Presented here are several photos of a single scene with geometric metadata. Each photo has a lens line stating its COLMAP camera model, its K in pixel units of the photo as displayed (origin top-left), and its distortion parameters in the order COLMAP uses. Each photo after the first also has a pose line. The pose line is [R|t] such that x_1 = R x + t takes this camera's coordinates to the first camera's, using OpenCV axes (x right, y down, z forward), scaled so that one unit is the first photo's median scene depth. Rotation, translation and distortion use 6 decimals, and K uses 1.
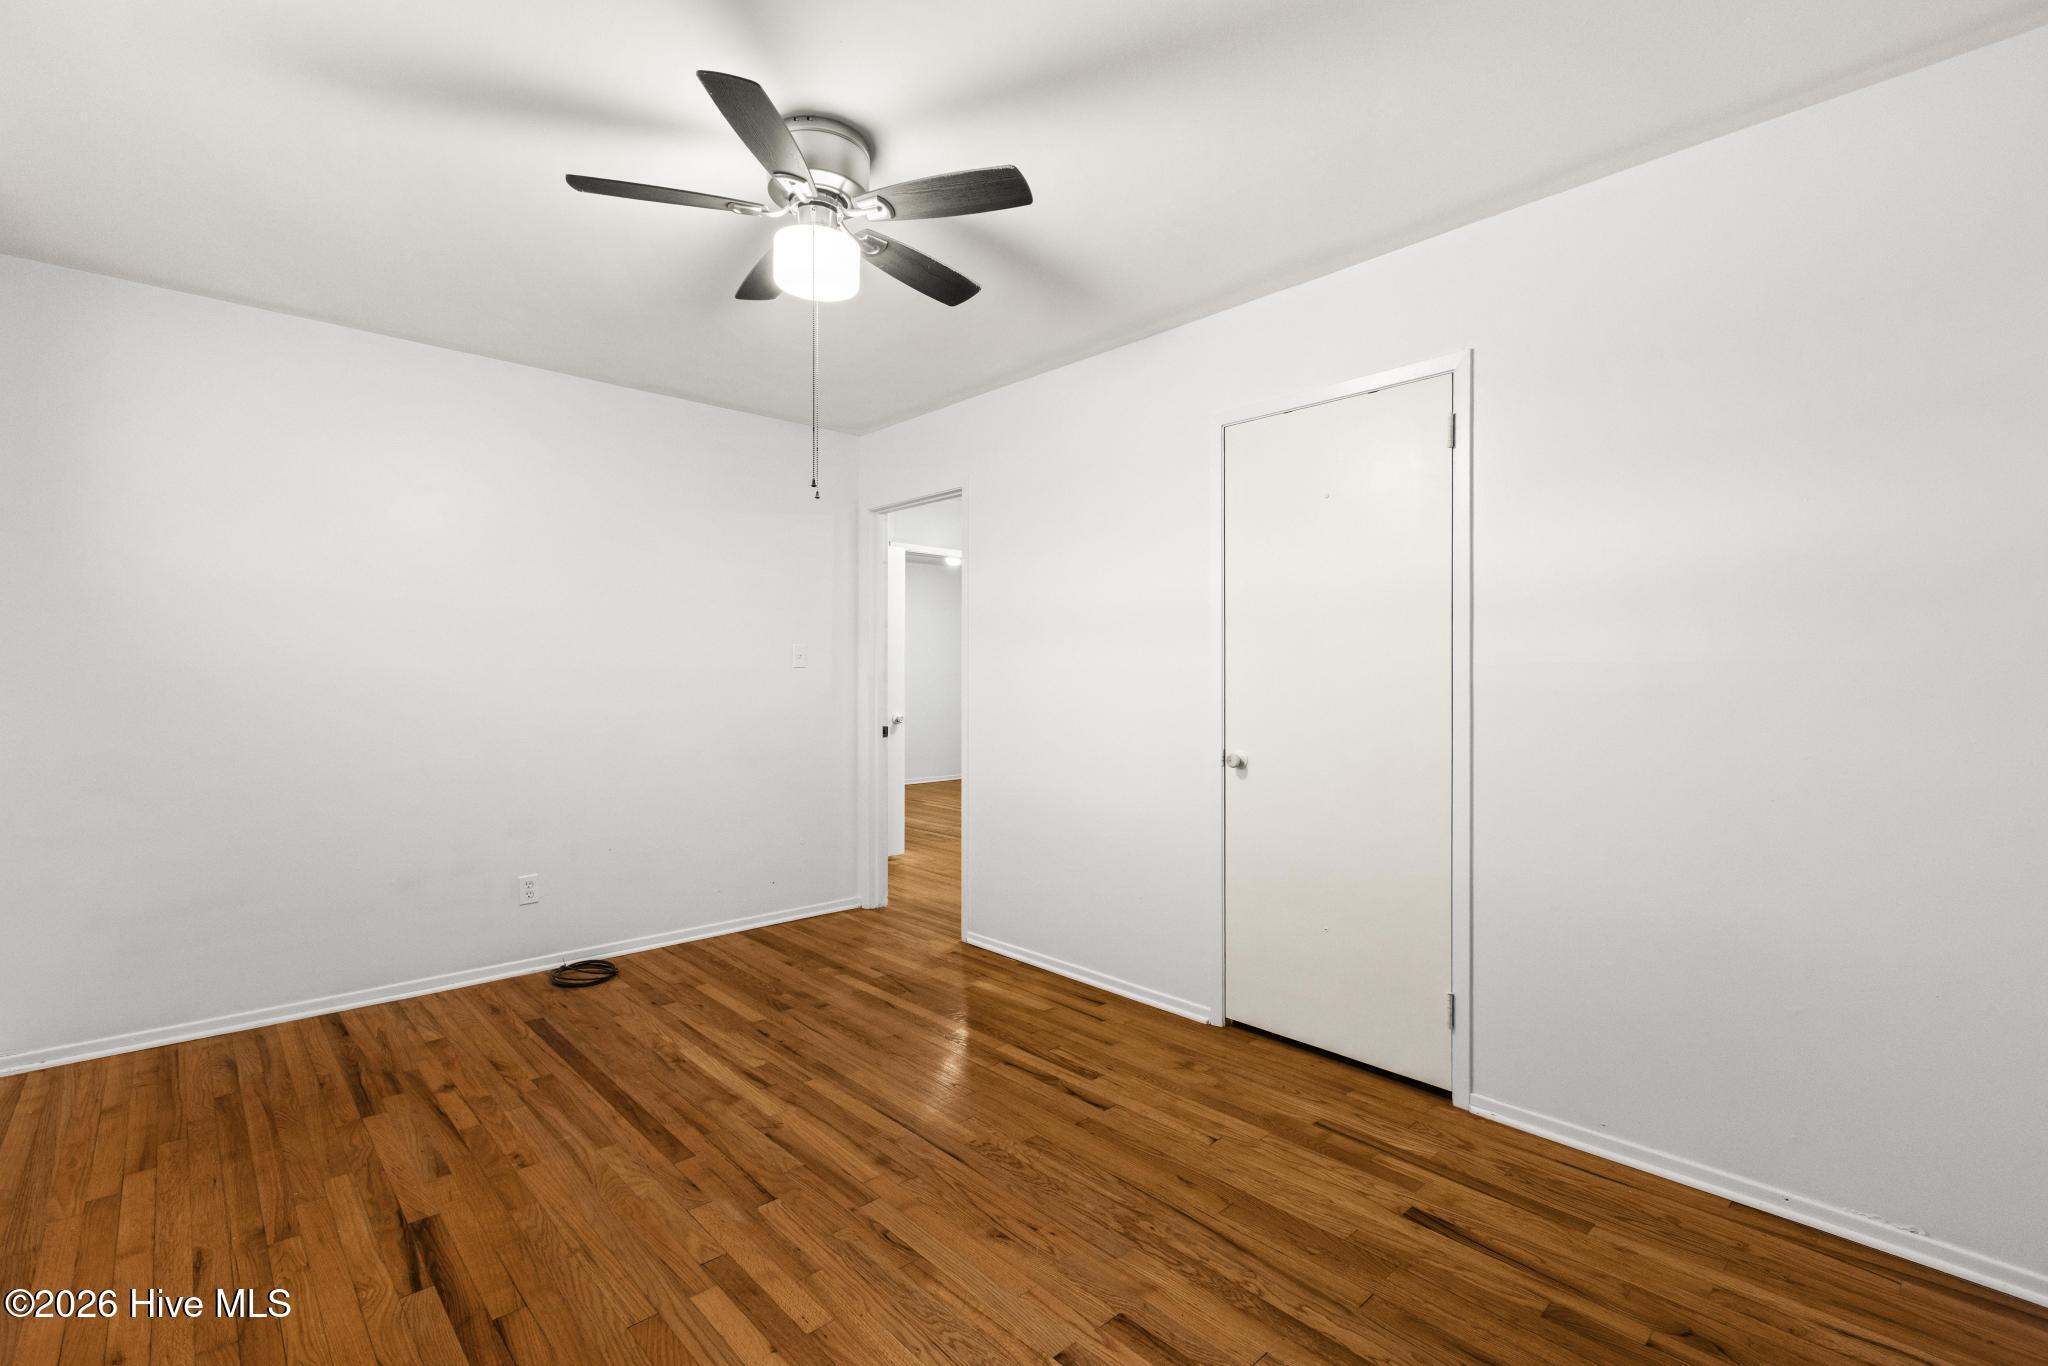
lens RADIAL K [[918.9, 0, 1023.3], [0, 918.9, 681.3], [0, 0, 1]] dist [0.001400, 0.001394]
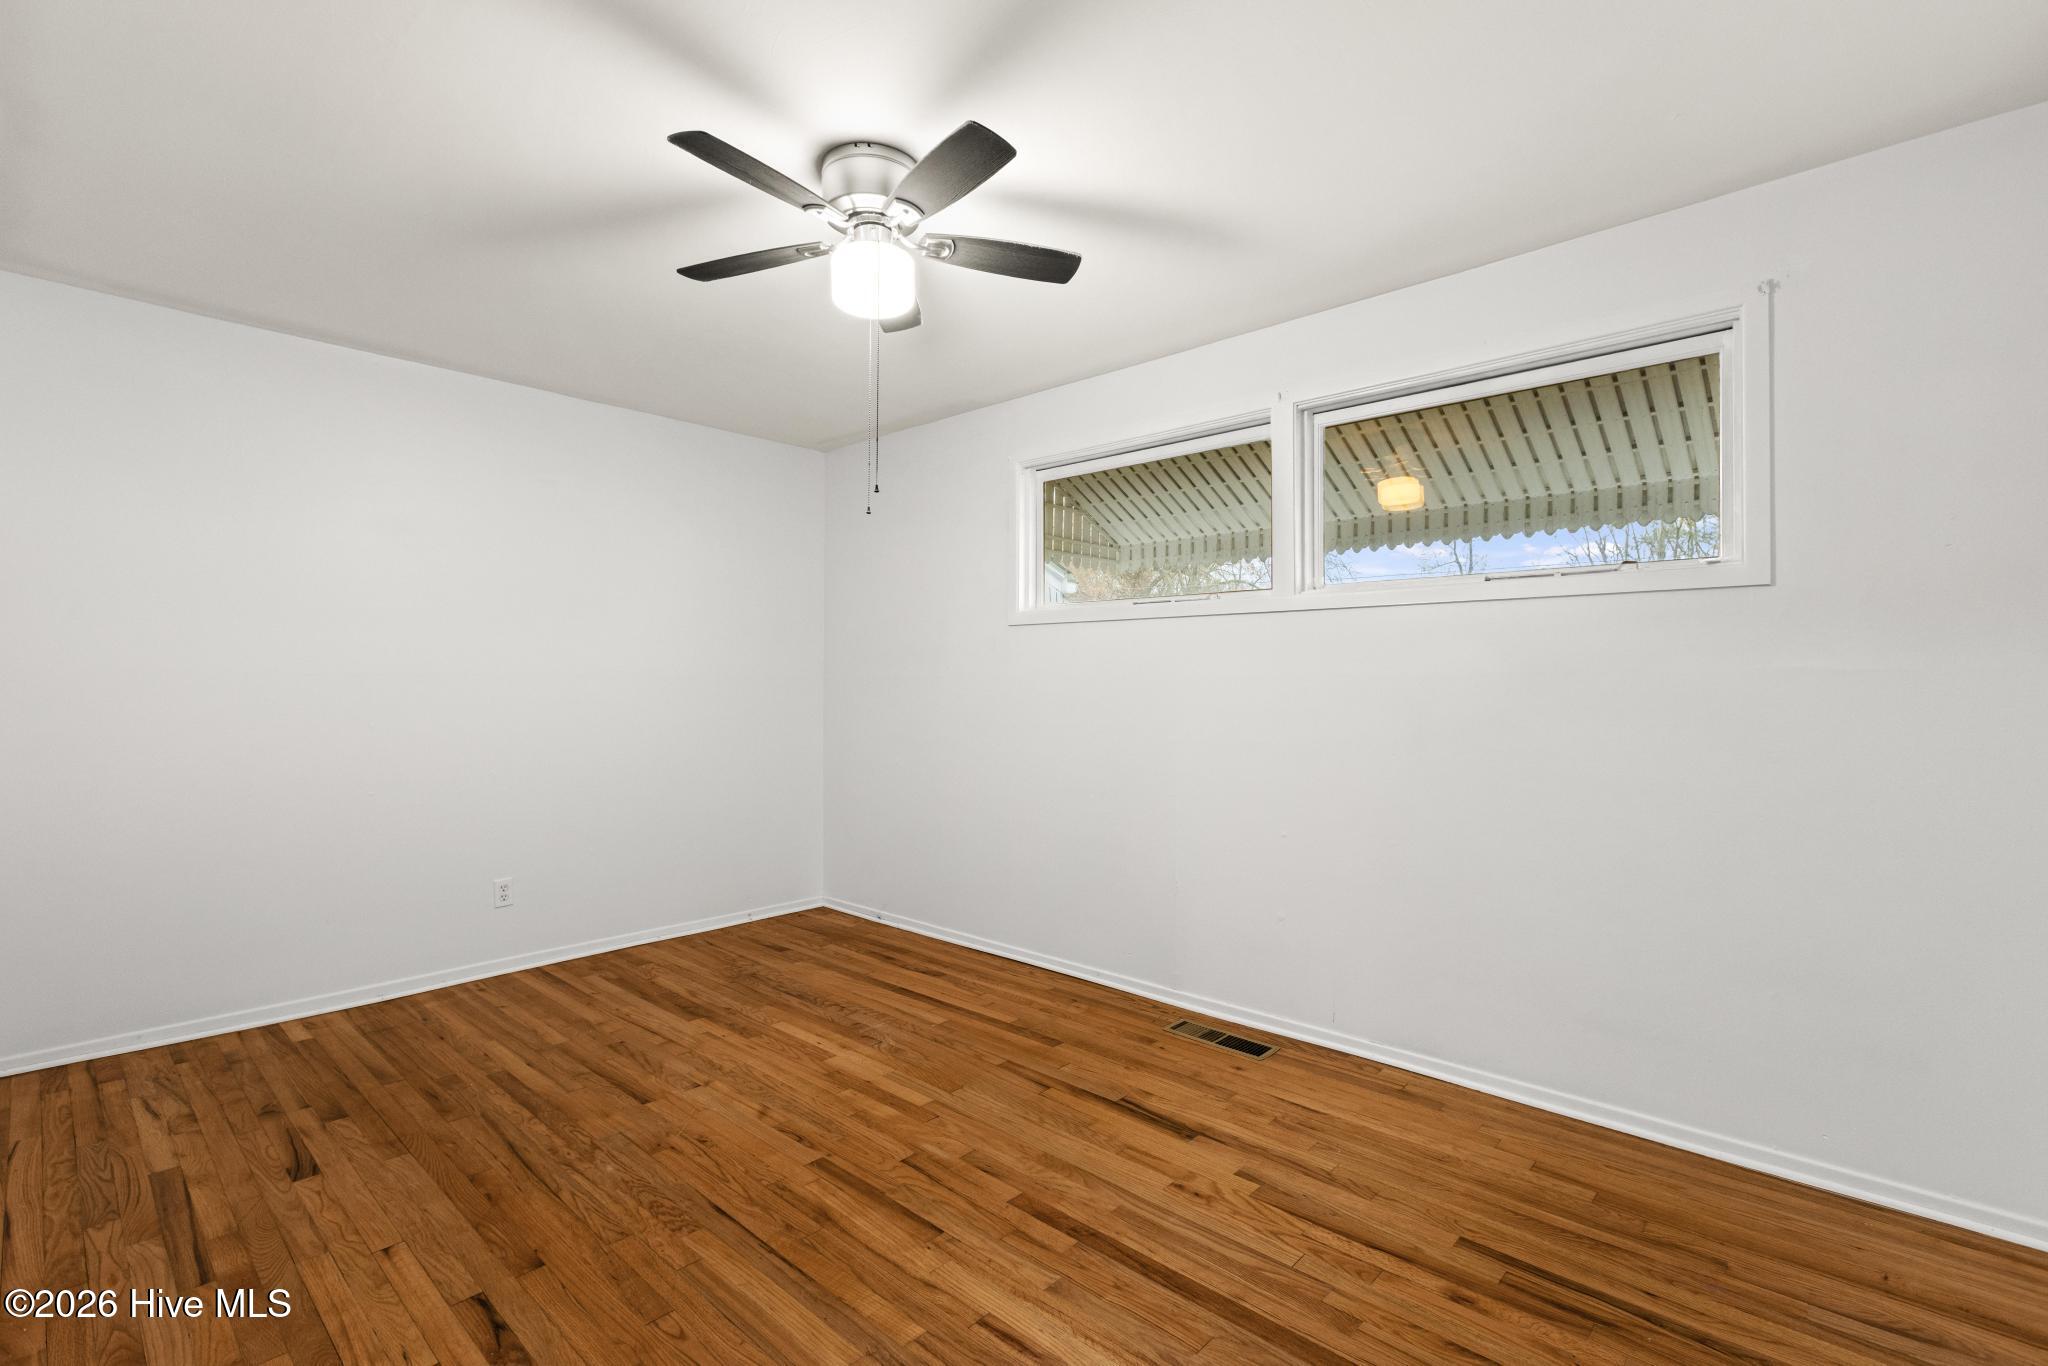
lens RADIAL K [[918.9, 0, 1024.8], [0, 918.9, 682.2], [0, 0, 1]] dist [0.001400, 0.001394]
pose [[-0.996692, -0.003289, -0.081205, -0.301500], [-0.003379, 0.999994, 0.000972, -0.008286], [0.081201, 0.001243, -0.996697, 1.949179]]
